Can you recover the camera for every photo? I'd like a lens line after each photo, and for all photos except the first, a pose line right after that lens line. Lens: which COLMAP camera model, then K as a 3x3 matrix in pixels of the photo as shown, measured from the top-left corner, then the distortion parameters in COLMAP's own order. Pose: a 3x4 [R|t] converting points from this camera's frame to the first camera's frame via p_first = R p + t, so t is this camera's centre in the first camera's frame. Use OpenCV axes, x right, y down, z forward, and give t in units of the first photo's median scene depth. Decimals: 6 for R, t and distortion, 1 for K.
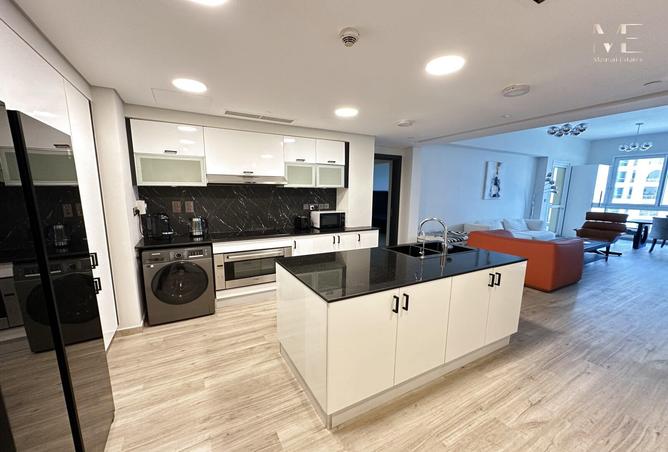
lens RADIAL K [[267.4, 0, 333.6], [0, 267.4, 231.5], [0, 0, 1]] dist [0.001375, -0.000005]
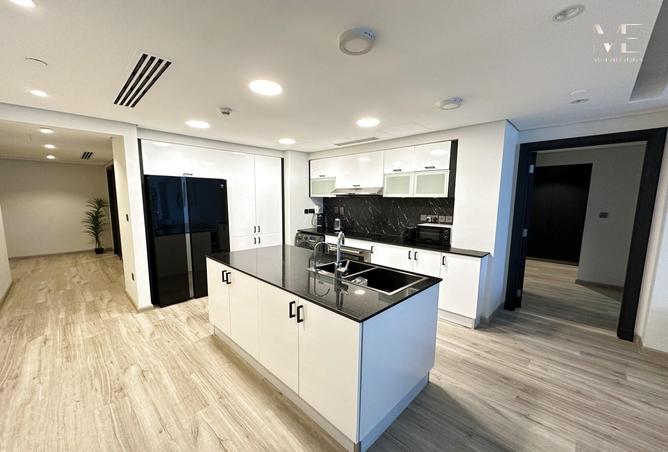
lens RADIAL K [[267.4, 0, 332.9], [0, 267.4, 229.2], [0, 0, 1]] dist [0.001375, -0.000005]
pose [[0.286769, 0.106323, -0.952081, 0.777726], [-0.151995, 0.986284, 0.064362, -0.073150], [0.945865, 0.126255, 0.298996, 0.481231]]
